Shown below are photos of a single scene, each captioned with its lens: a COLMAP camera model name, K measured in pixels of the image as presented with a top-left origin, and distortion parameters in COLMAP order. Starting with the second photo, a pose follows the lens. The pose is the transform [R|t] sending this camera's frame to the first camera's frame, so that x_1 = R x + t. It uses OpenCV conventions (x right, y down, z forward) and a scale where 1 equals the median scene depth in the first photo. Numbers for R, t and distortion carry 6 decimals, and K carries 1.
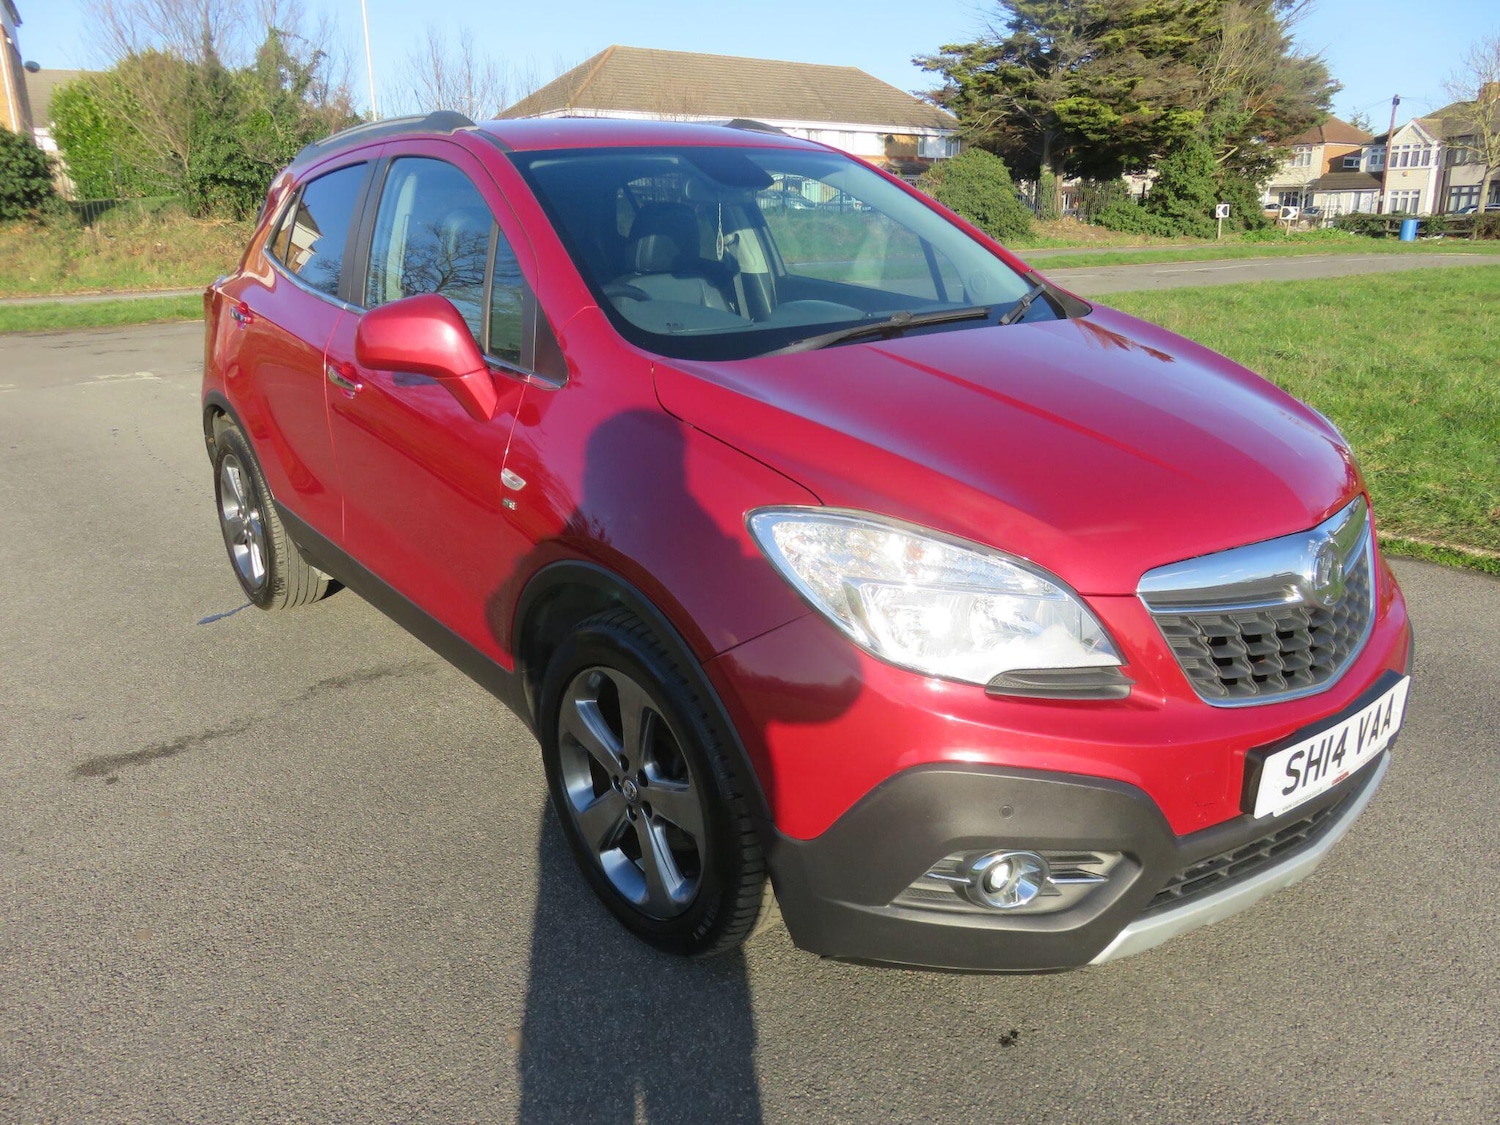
lens RADIAL K [[1121.0, 0, 746.1], [0, 1121.0, 564.8], [0, 0, 1]] dist [-0.007059, 0.001877]
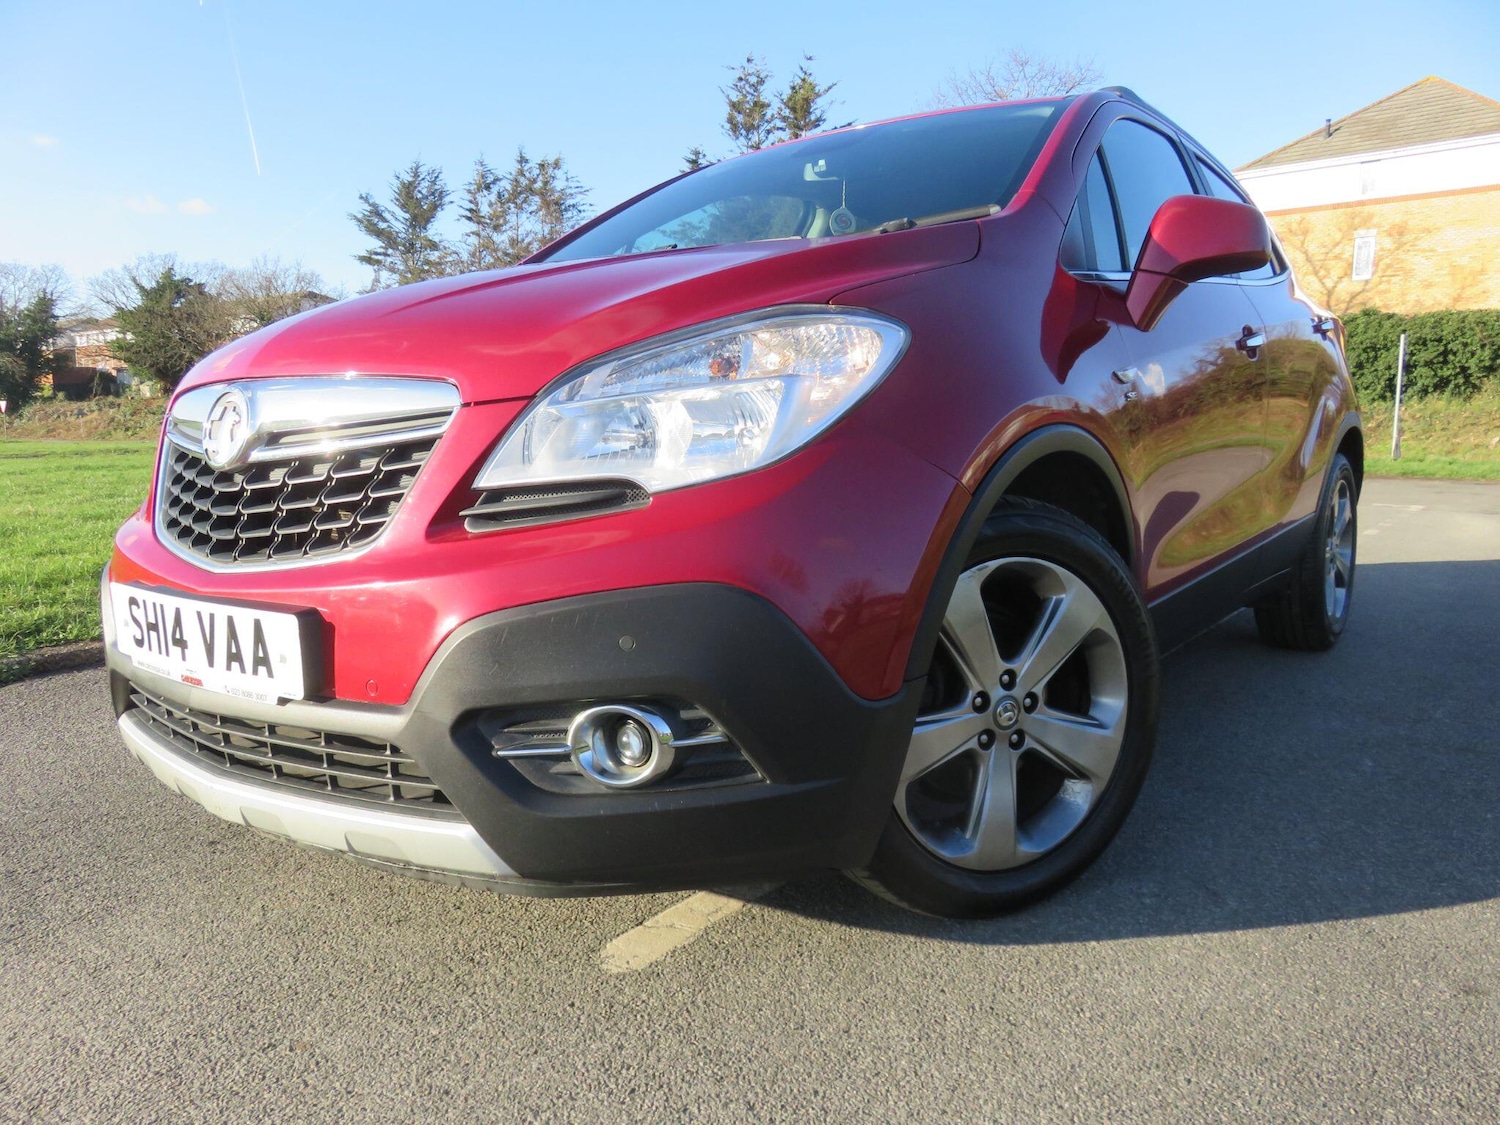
lens RADIAL K [[1106.8, 0, 730.5], [0, 1106.8, 577.8], [0, 0, 1]] dist [0.001212, -0.000891]
pose [[0.251599, 0.163084, -0.953992, 0.093487], [-0.296895, 0.951181, 0.084303, -0.004664], [0.921168, 0.262026, 0.287735, 0.074028]]
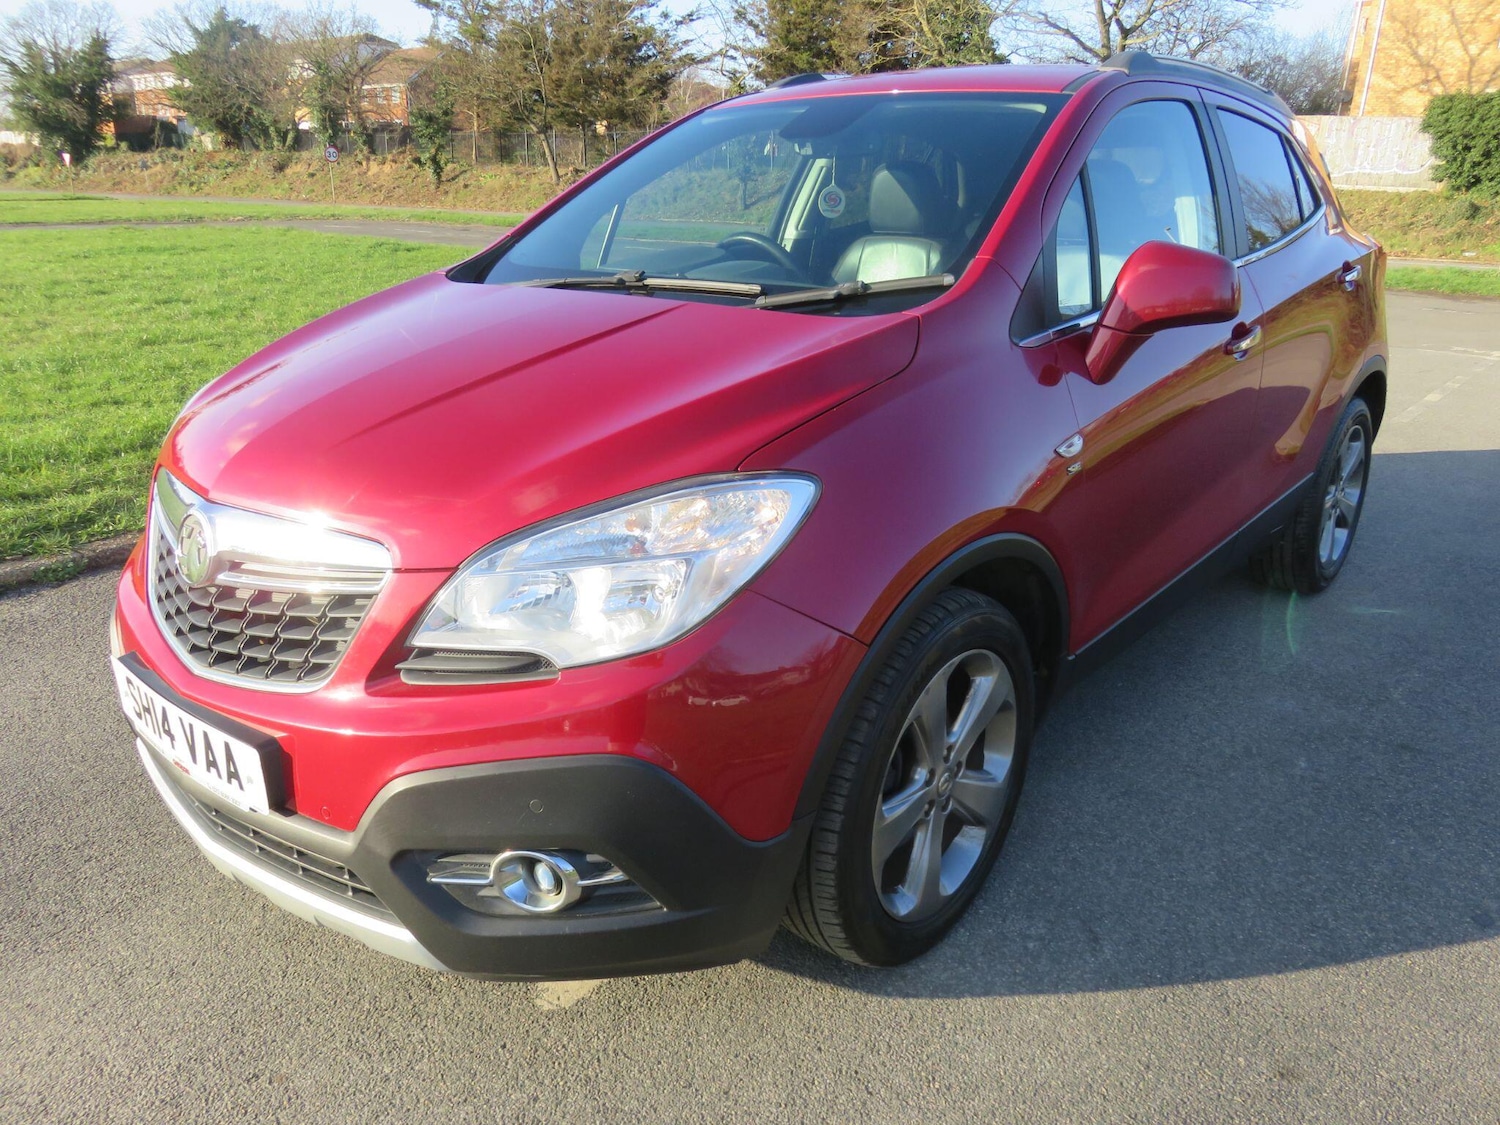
lens RADIAL K [[1095.9, 0, 725.3], [0, 1095.9, 582.4], [0, 0, 1]] dist [0.002677, 0.003896]
pose [[0.184899, 0.366107, -0.912019, 0.094271], [-0.322318, 0.899279, 0.295648, -0.024742], [0.928398, 0.239295, 0.284279, 0.075180]]
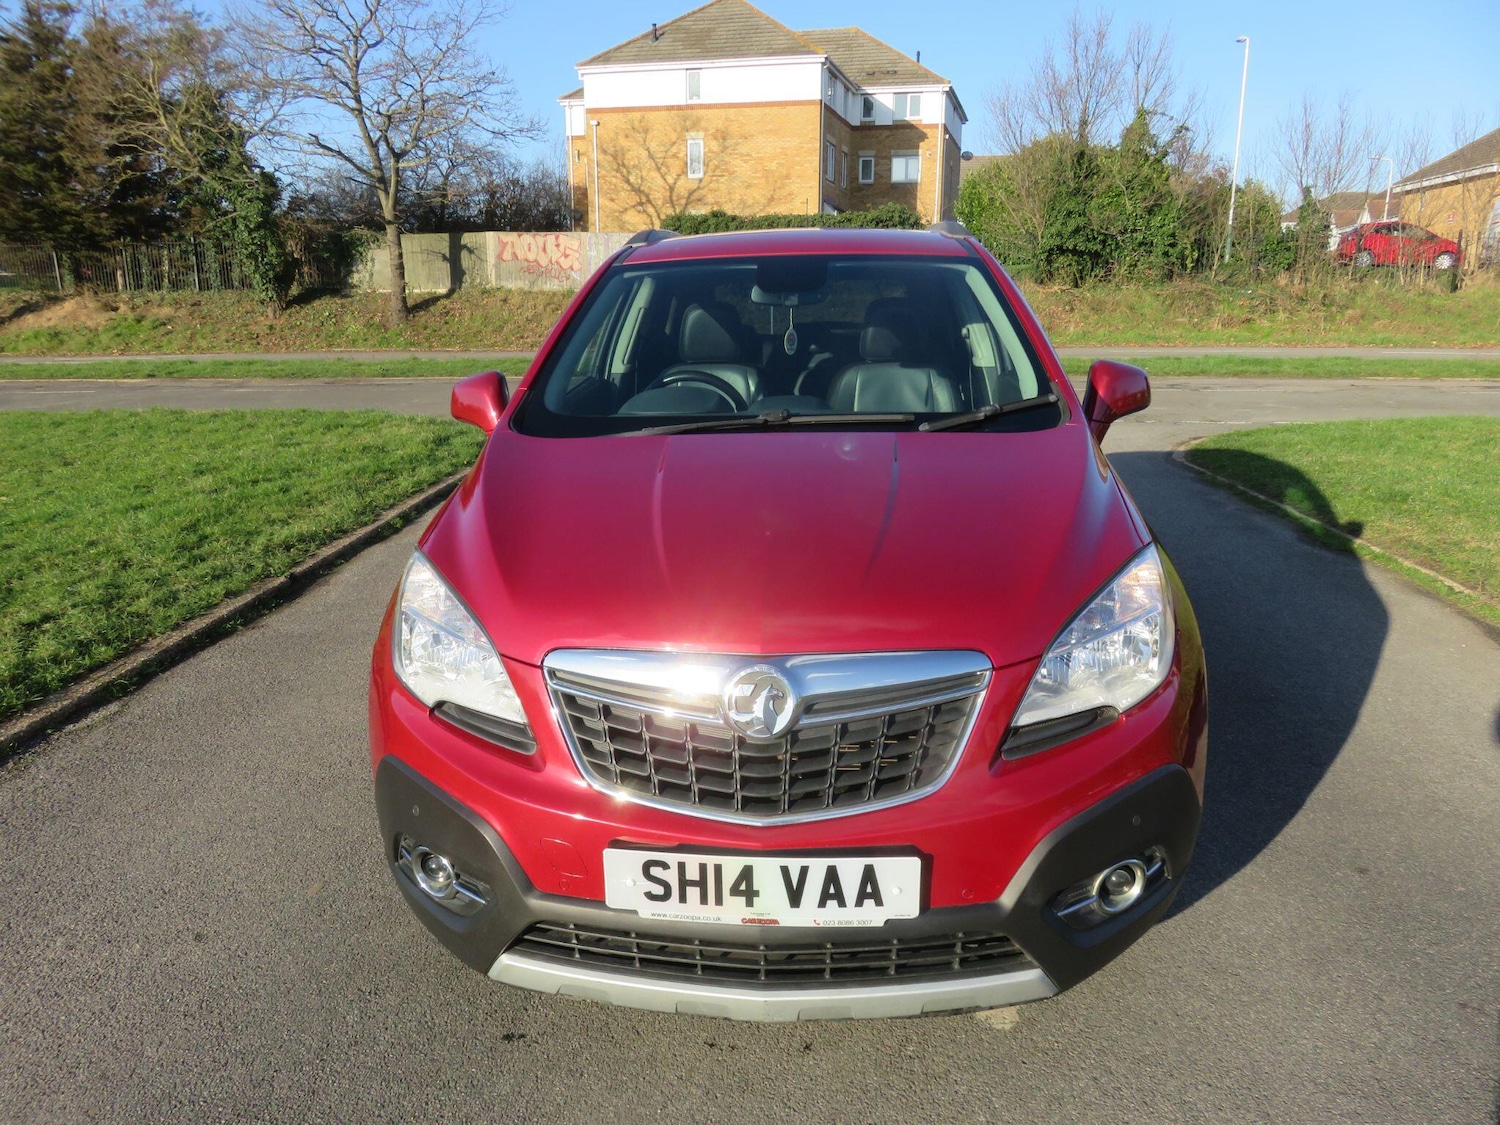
lens RADIAL K [[1121.0, 0, 746.1], [0, 1121.0, 564.8], [0, 0, 1]] dist [-0.007059, 0.001877]
pose [[0.731534, 0.175441, -0.658846, 0.074229], [-0.210331, 0.977266, 0.026695, -0.008938], [0.648551, 0.119048, 0.751804, 0.015966]]
